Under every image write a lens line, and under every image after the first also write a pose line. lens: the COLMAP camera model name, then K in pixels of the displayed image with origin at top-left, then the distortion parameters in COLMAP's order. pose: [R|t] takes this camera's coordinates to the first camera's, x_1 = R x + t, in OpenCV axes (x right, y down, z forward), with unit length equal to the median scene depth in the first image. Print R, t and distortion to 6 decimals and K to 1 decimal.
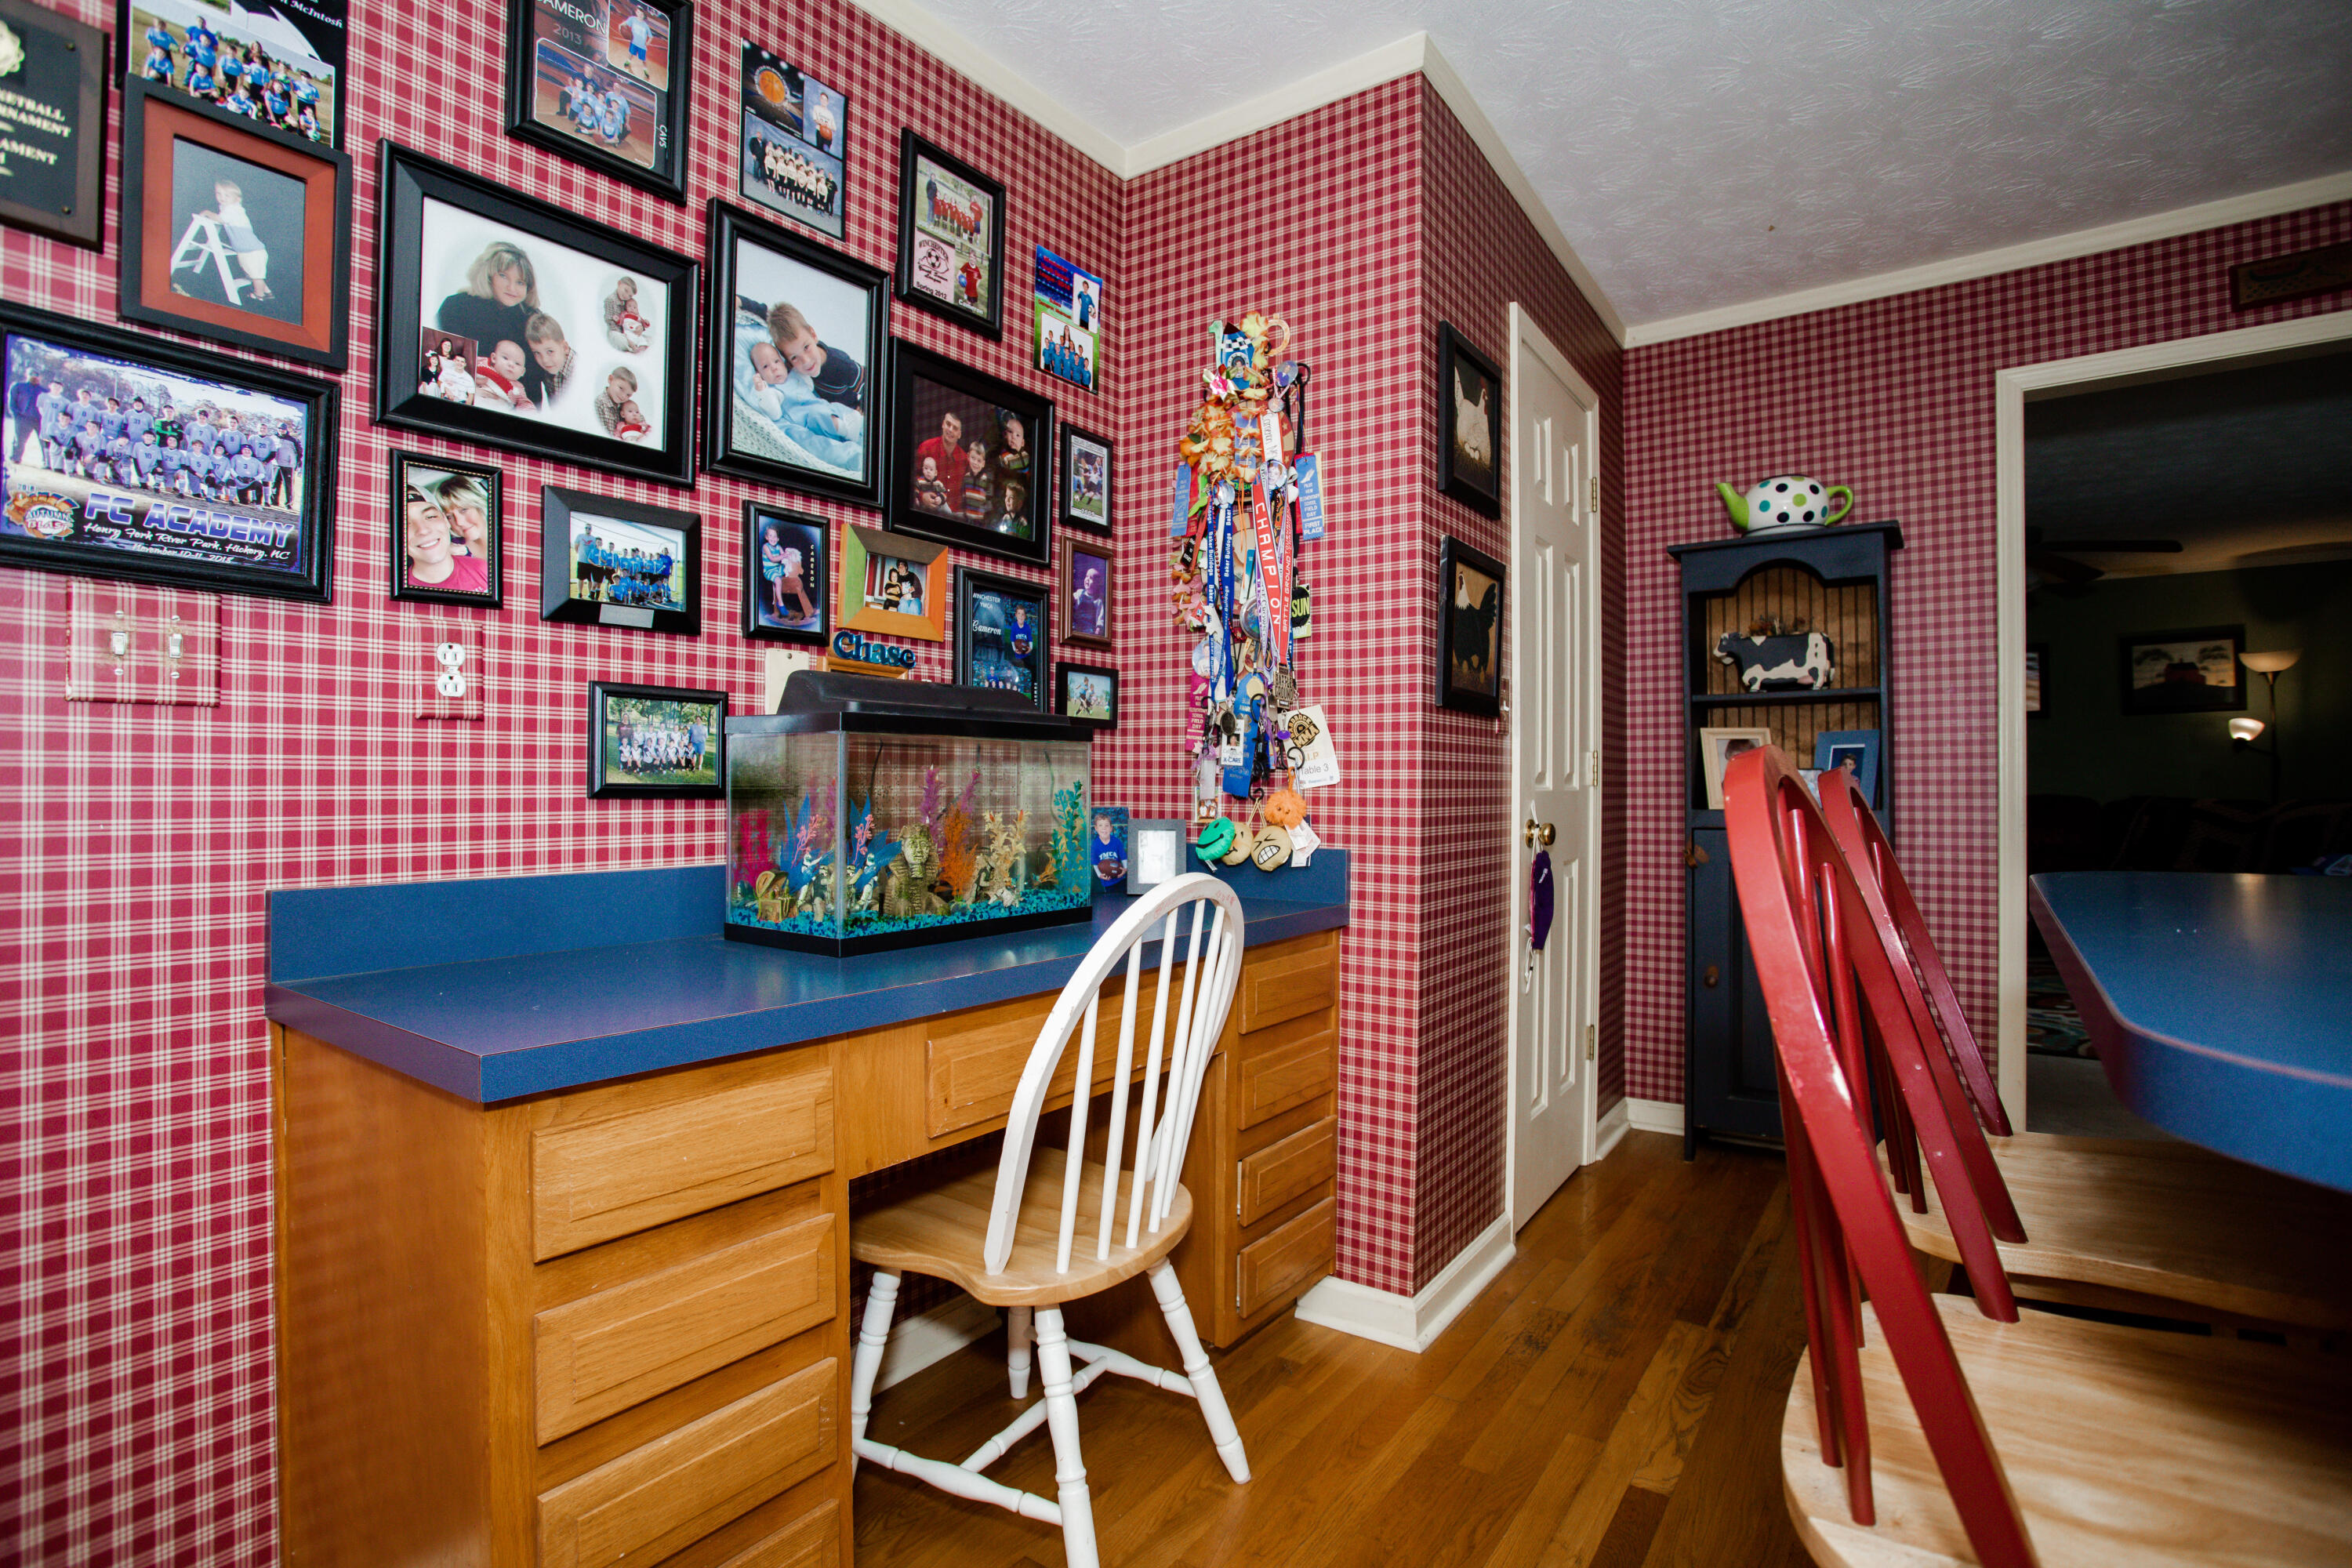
lens RADIAL K [[1111.5, 0, 1173.0], [0, 1111.5, 778.2], [0, 0, 1]] dist [-0.080323, 0.035964]
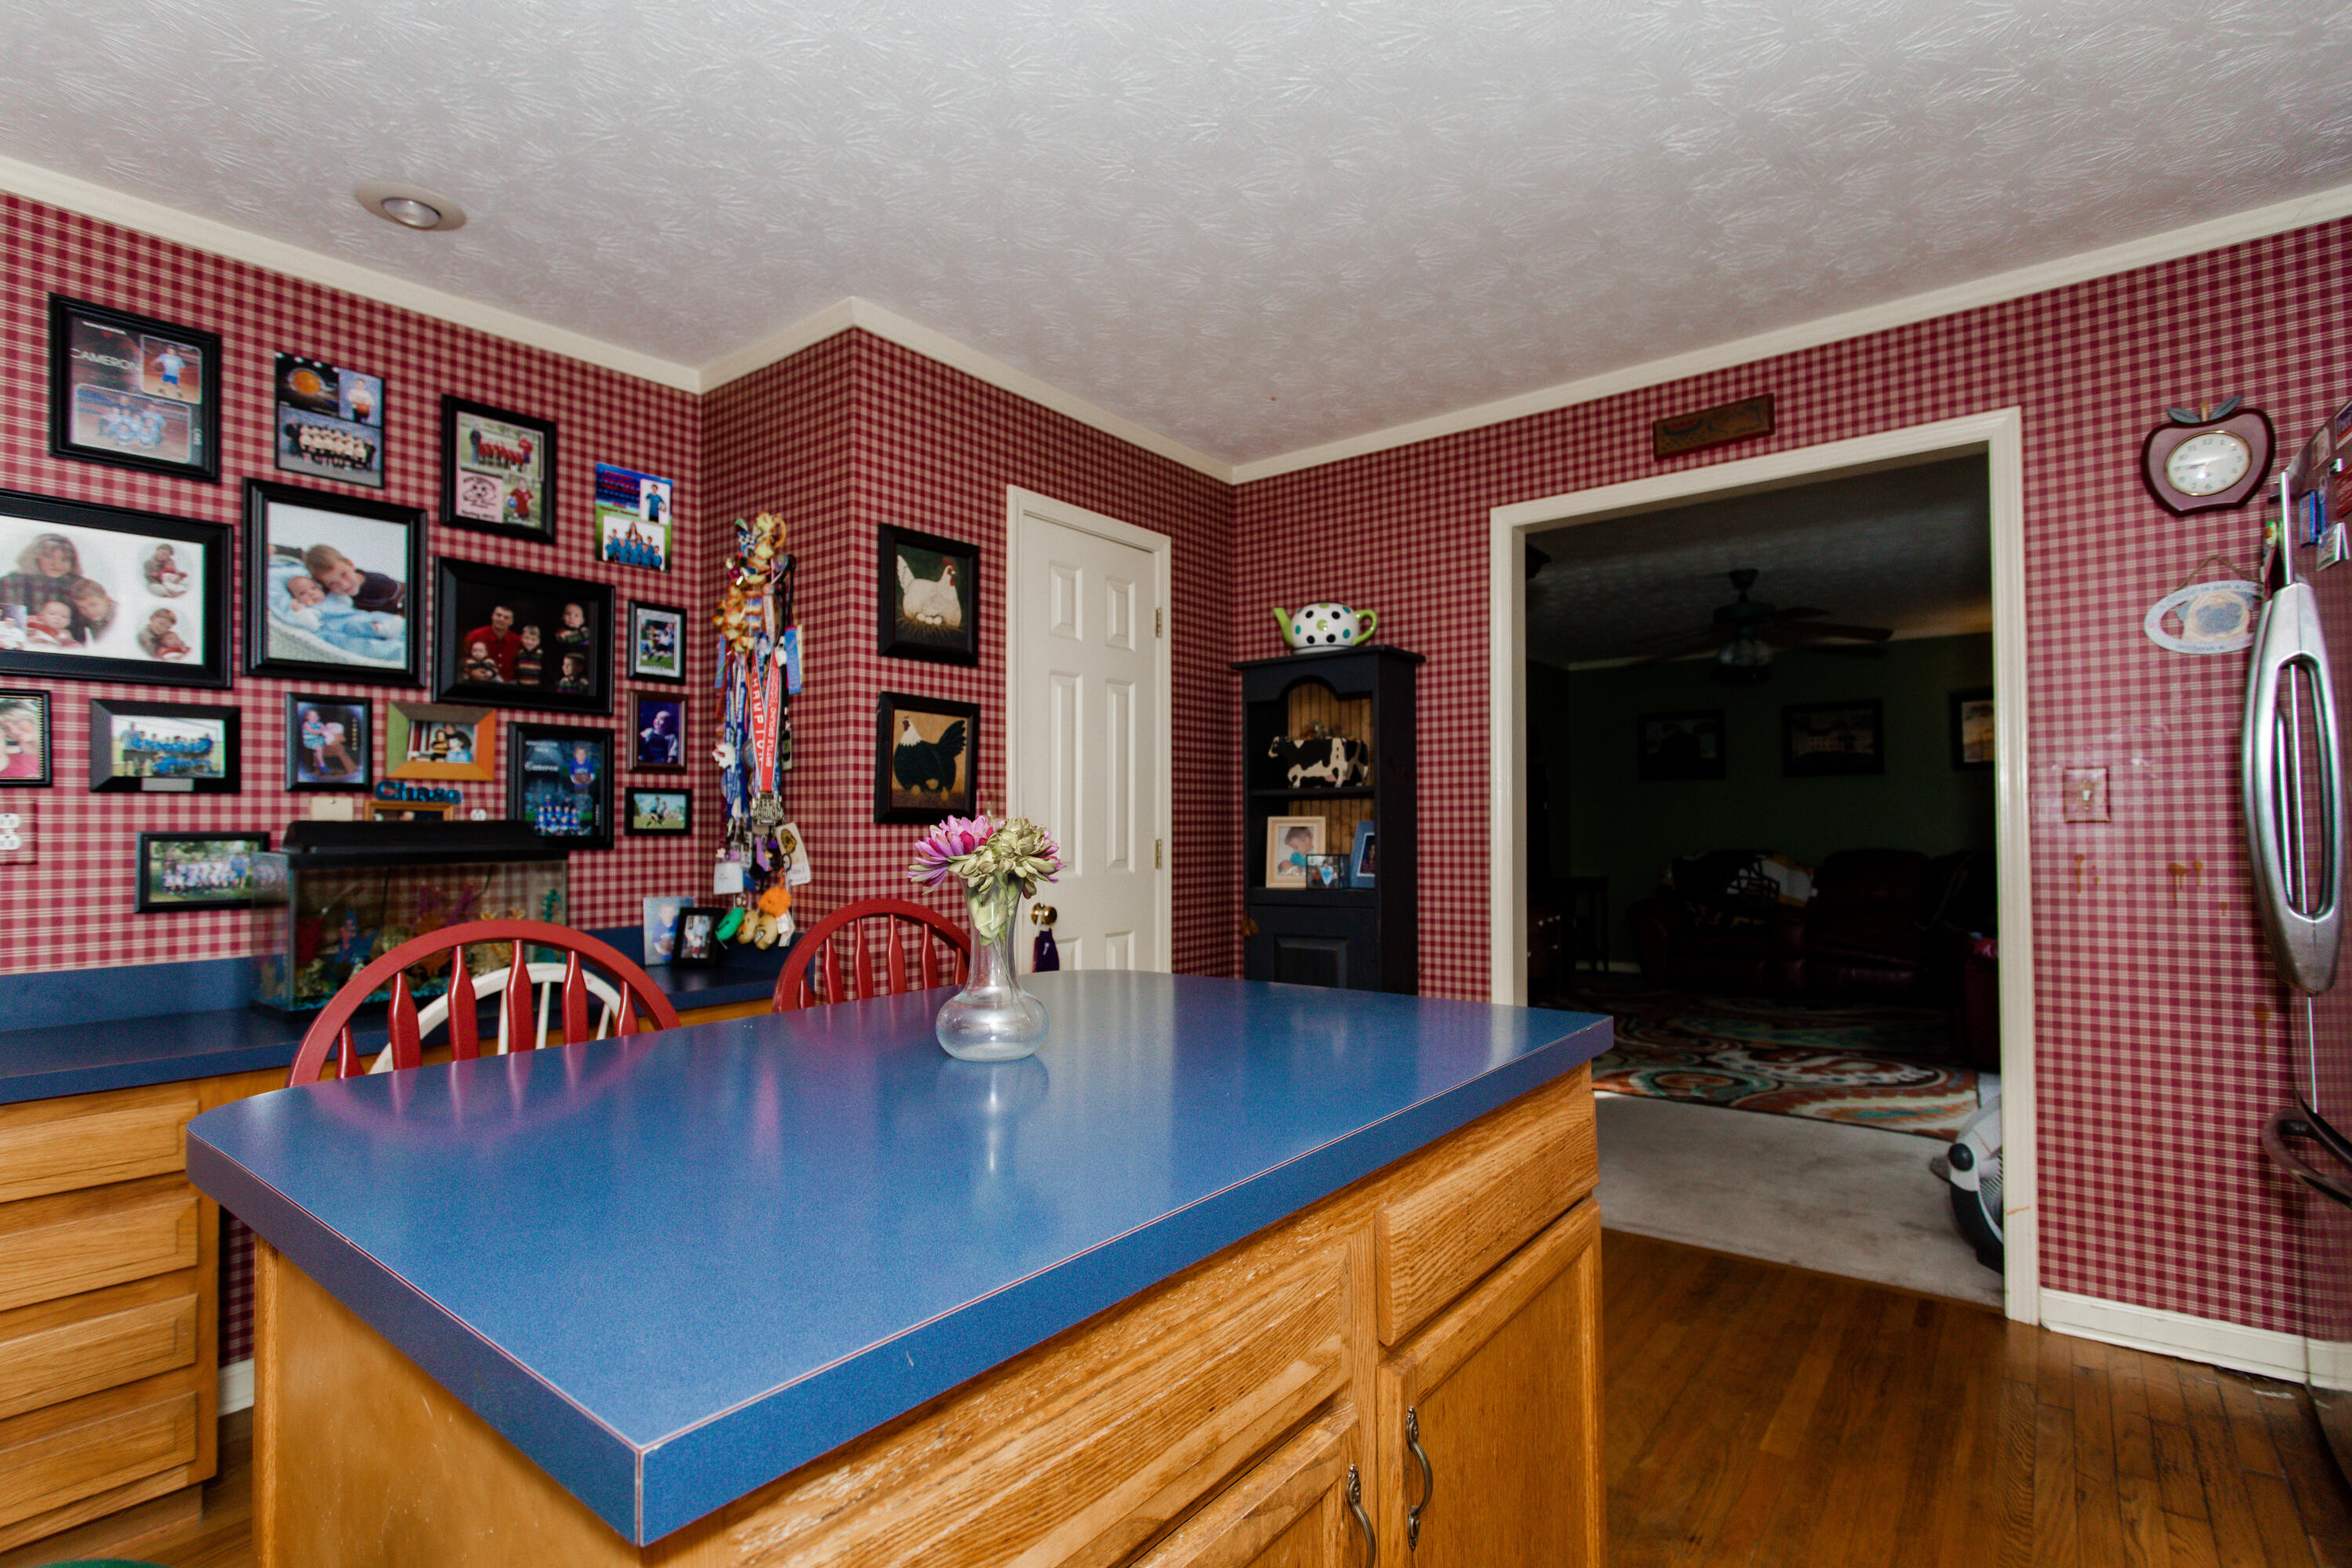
lens RADIAL K [[1110.6, 0, 1177.2], [0, 1110.6, 804.7], [0, 0, 1]] dist [0.000143, -0.000189]
pose [[0.998655, -0.010129, -0.050846, 0.746401], [0.009572, 0.999892, -0.011186, -0.078070], [0.050954, 0.010684, 0.998644, -0.321652]]
